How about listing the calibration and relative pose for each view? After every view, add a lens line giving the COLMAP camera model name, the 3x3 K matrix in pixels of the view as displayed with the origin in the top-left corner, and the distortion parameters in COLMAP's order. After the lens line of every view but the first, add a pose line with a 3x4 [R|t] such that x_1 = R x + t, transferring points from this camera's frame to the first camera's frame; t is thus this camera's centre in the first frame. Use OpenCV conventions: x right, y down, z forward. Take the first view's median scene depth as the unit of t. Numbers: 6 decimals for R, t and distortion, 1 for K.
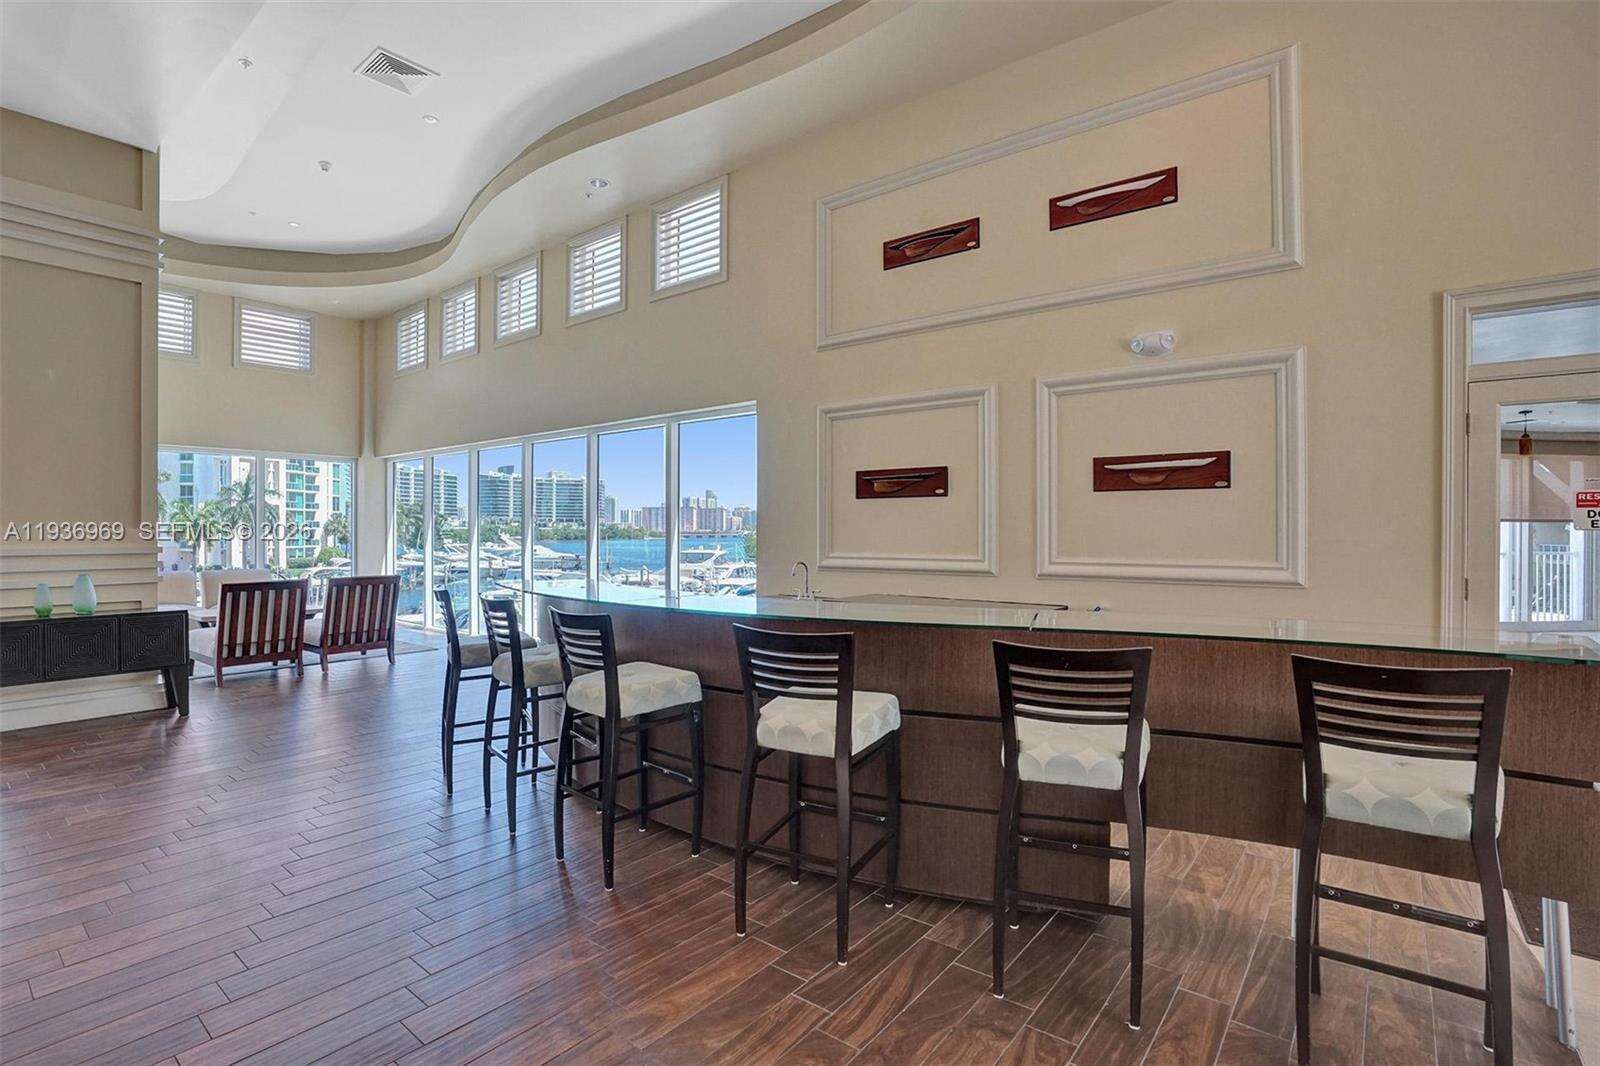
lens RADIAL K [[769.0, 0, 800.0], [0, 769.0, 533.0], [0, 0, 1]] dist [-0.062037, 0.024170]
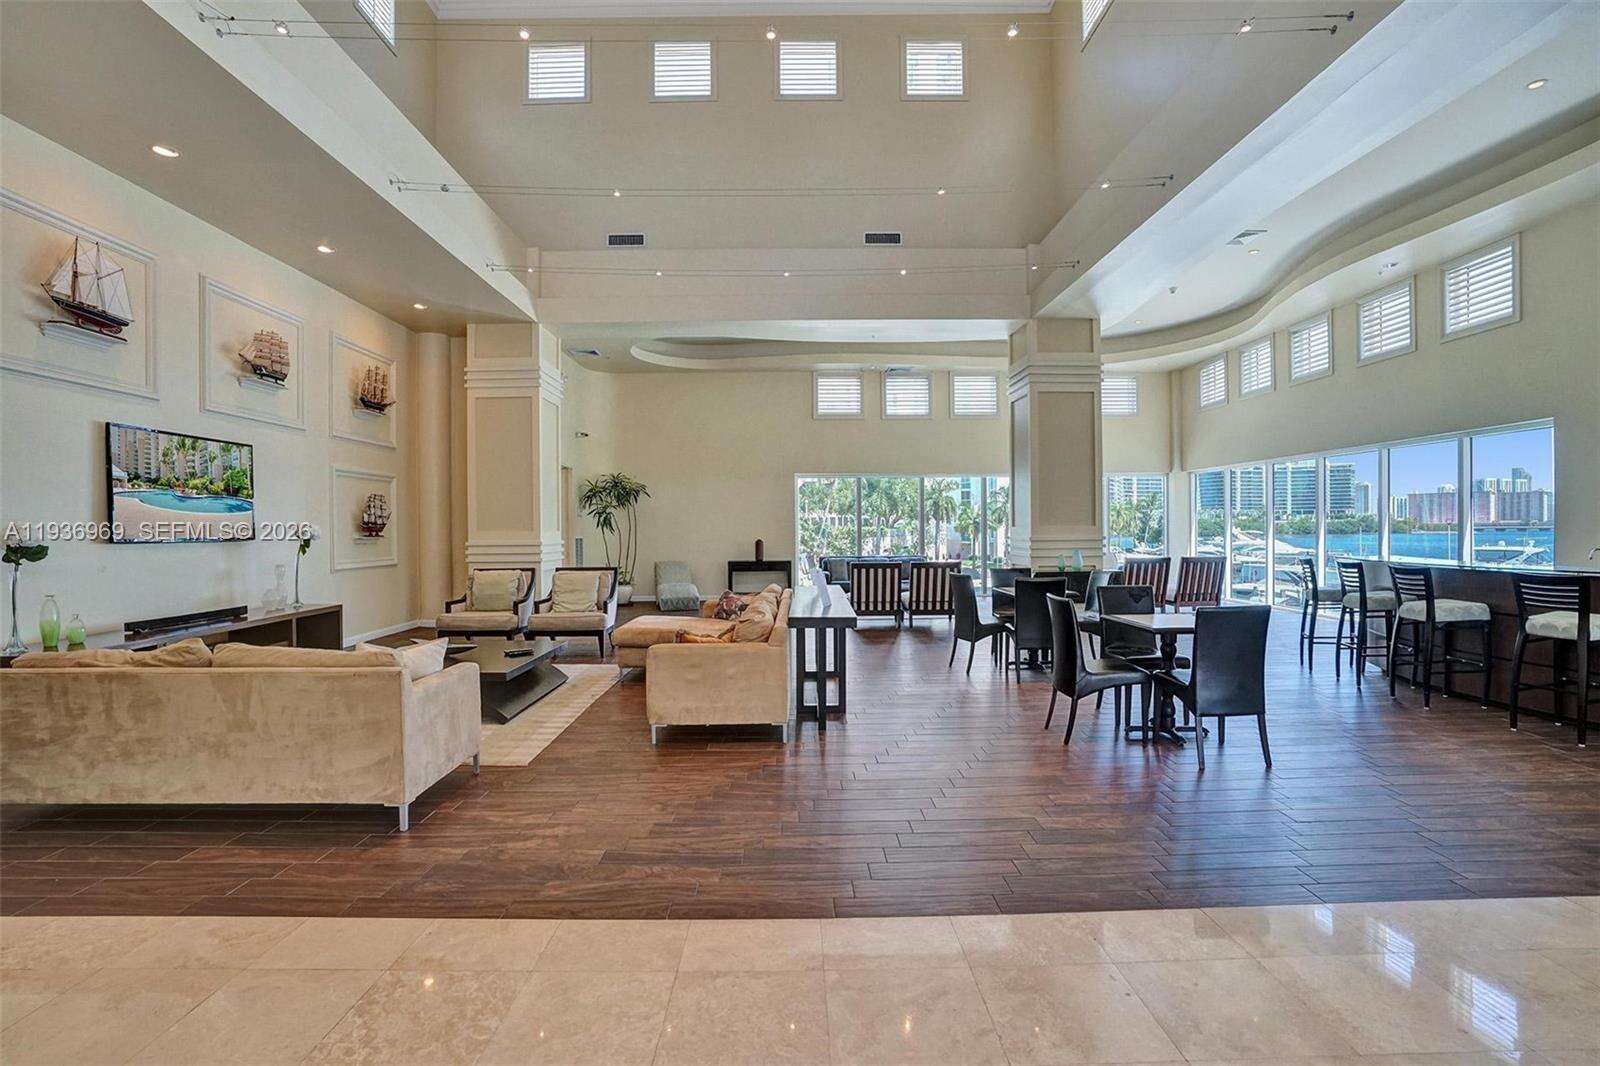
lens RADIAL K [[769.0, 0, 800.0], [0, 769.0, 533.0], [0, 0, 1]] dist [-0.062037, 0.024170]
pose [[0.631079, -0.000770, -0.775718, 0.086792], [0.006526, 0.999969, 0.004317, -0.002133], [0.775691, -0.007787, 0.631065, -0.589810]]
